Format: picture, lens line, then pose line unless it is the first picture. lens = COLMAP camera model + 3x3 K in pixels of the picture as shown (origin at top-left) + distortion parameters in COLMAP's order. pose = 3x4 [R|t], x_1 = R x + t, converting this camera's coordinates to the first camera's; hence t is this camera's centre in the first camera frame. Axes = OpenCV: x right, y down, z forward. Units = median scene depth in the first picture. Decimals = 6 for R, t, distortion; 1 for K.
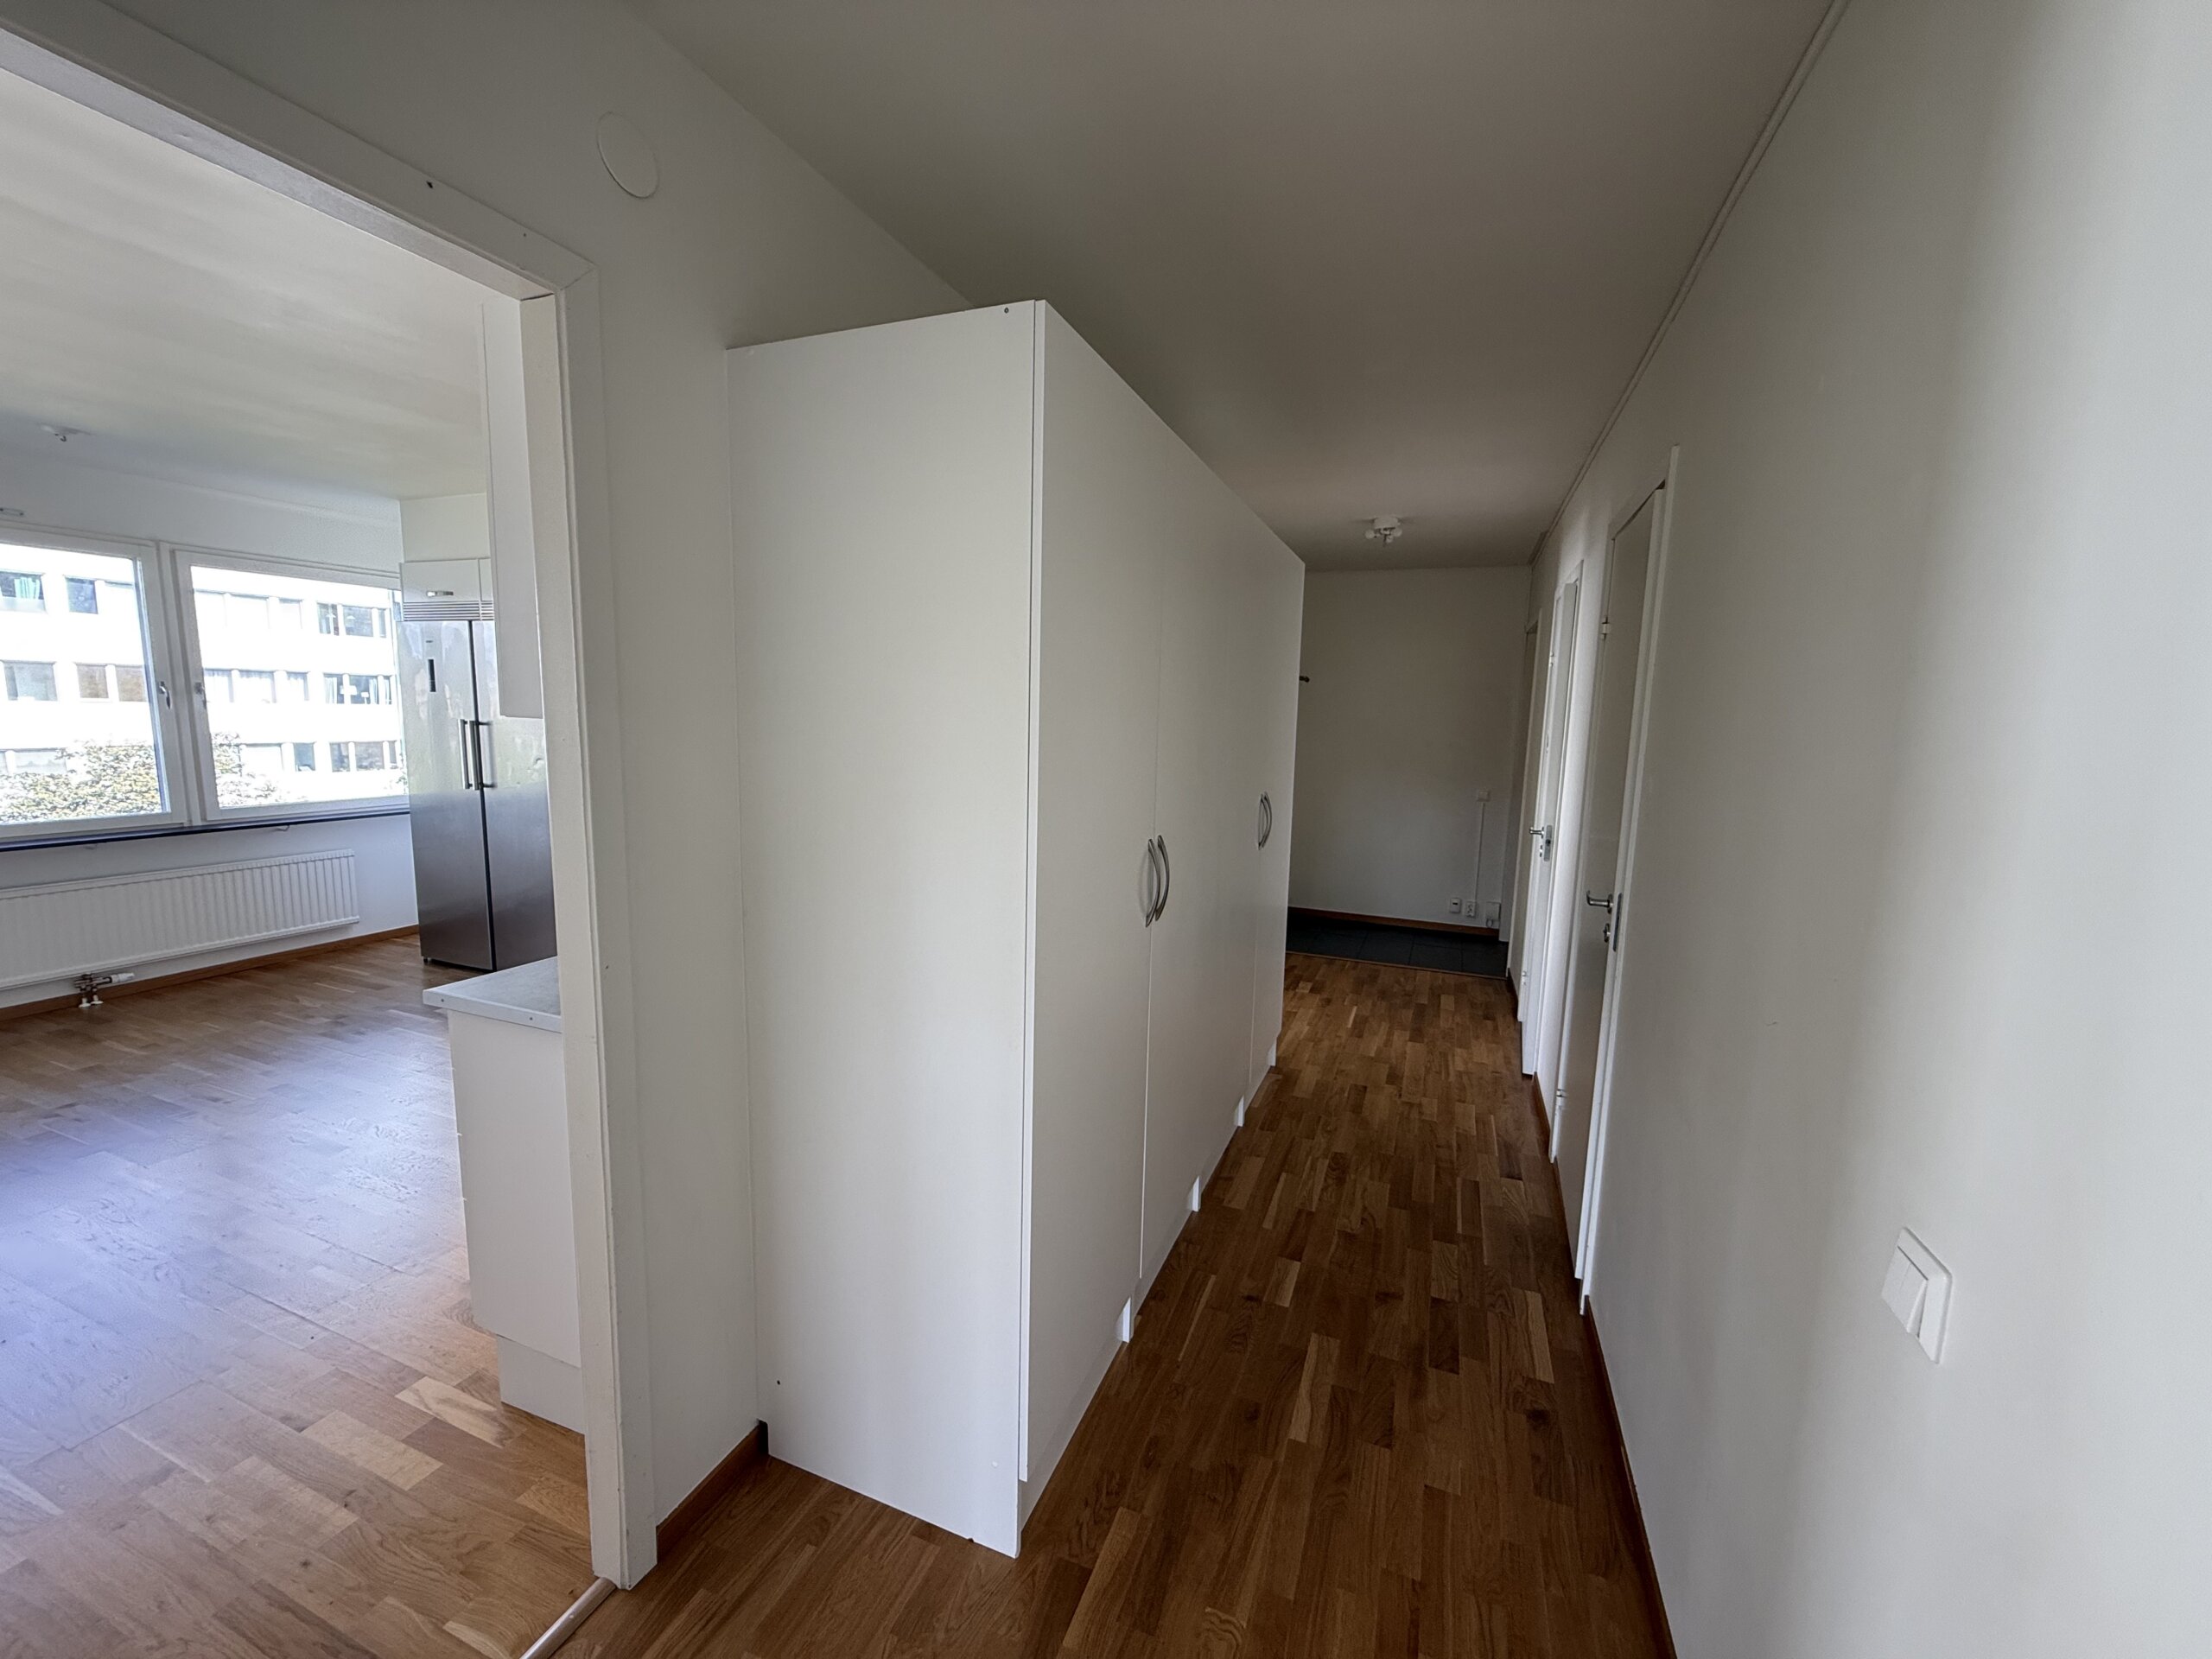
lens RADIAL K [[882.0, 0, 1098.0], [0, 882.0, 825.6], [0, 0, 1]] dist [0.001525, 0.000063]
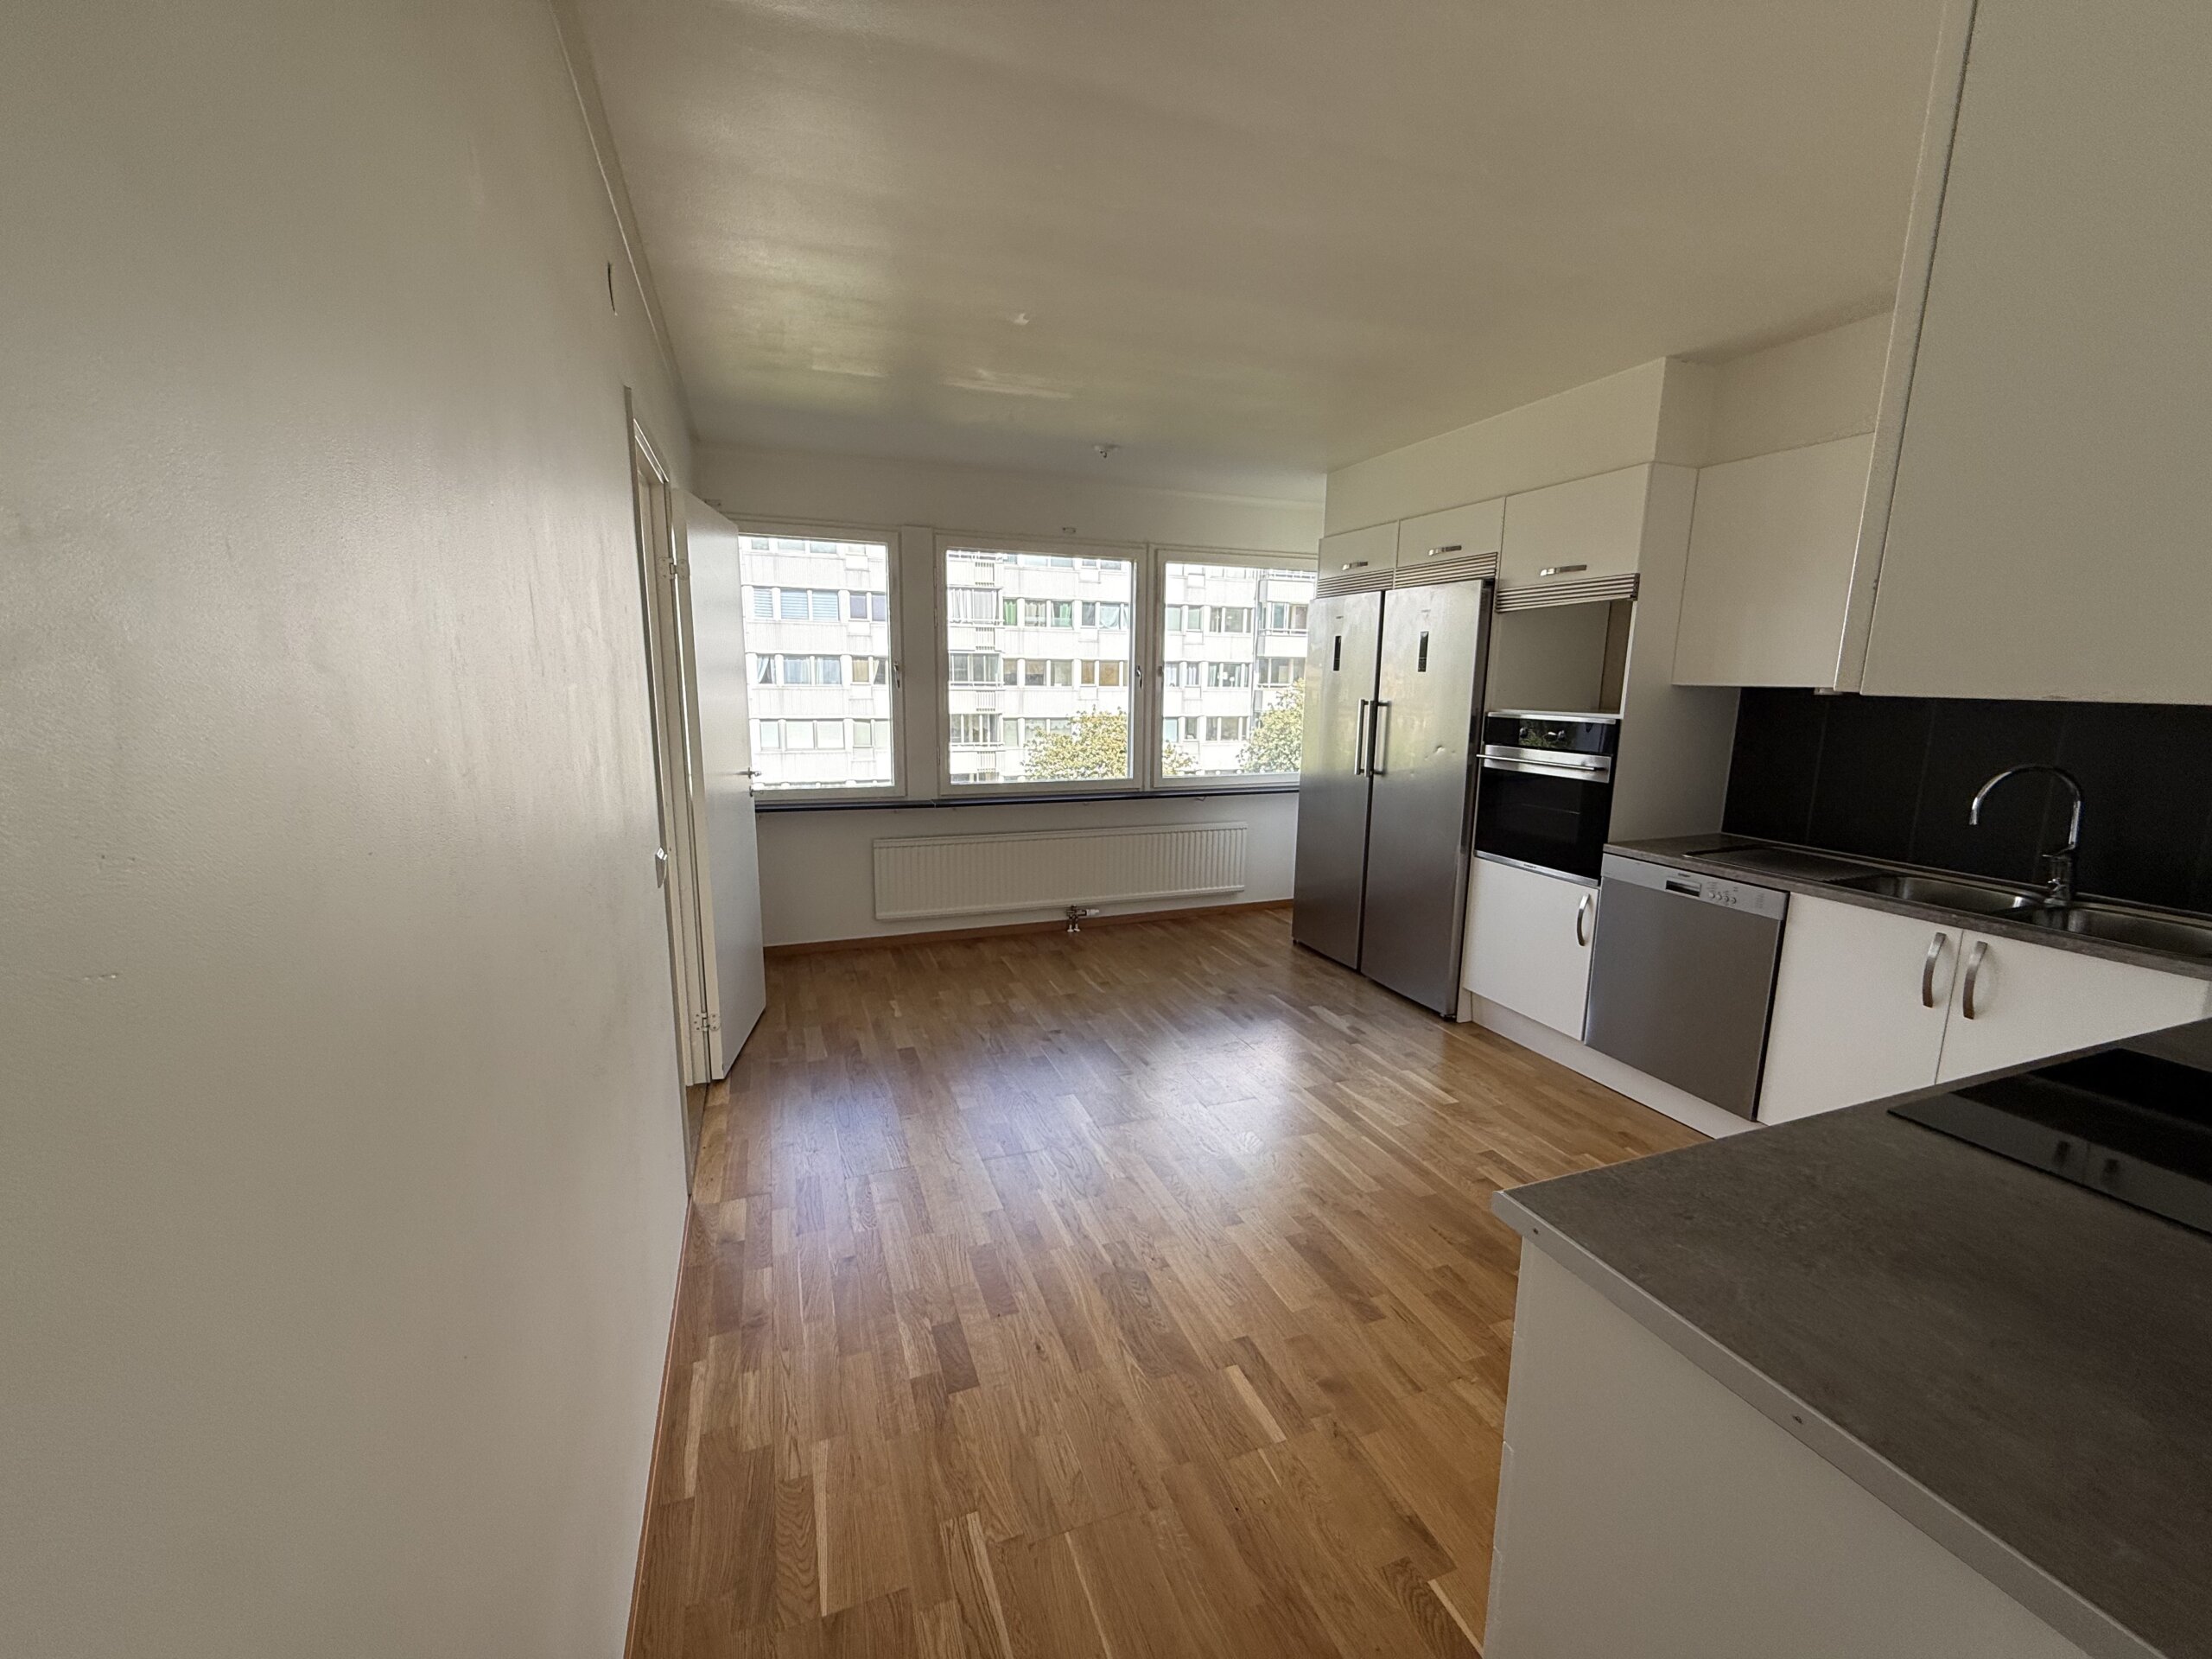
lens RADIAL K [[882.0, 0, 1098.0], [0, 882.0, 825.6], [0, 0, 1]] dist [0.001525, 0.000063]
pose [[0.674696, 0.110132, -0.729833, -0.214163], [-0.094996, 0.993538, 0.062106, -0.019698], [0.731957, 0.027429, 0.680798, 0.167643]]
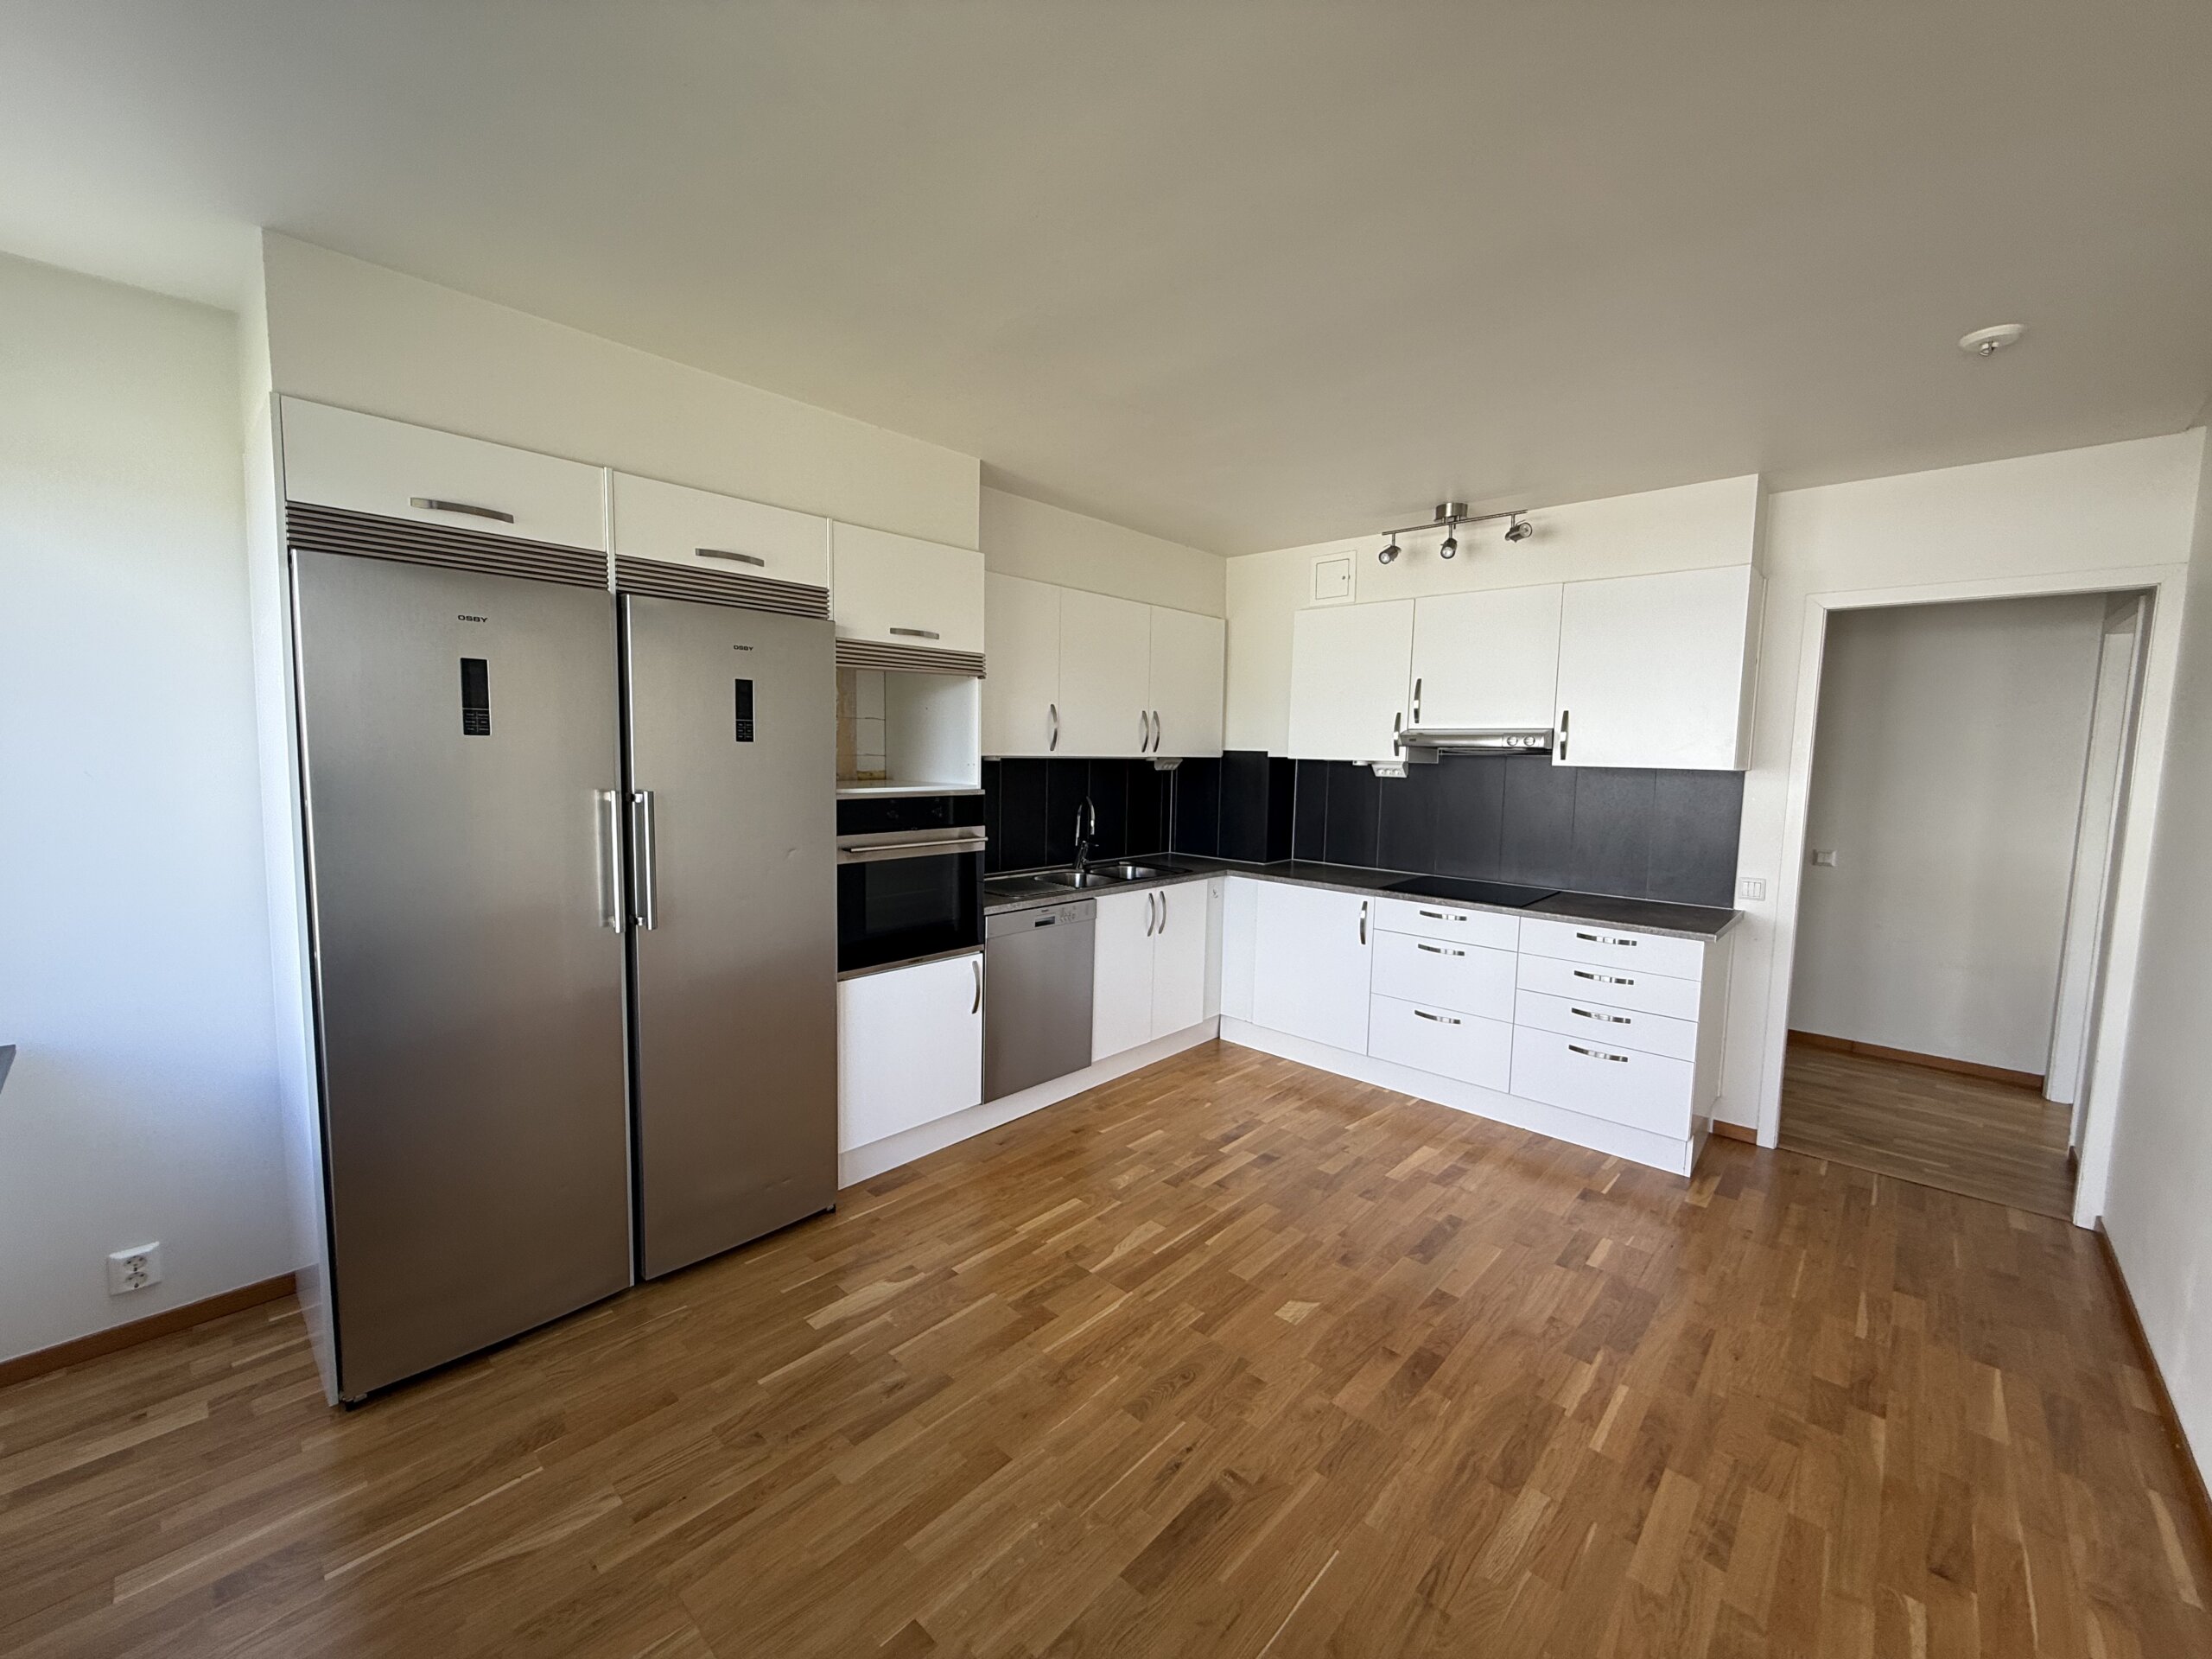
lens RADIAL K [[882.0, 0, 1098.0], [0, 882.0, 825.6], [0, 0, 1]] dist [0.001525, 0.000063]
pose [[0.357763, -0.098436, 0.928610, -1.071670], [0.109200, 0.992016, 0.063086, -0.101764], [-0.927406, 0.078835, 0.365656, 0.571257]]
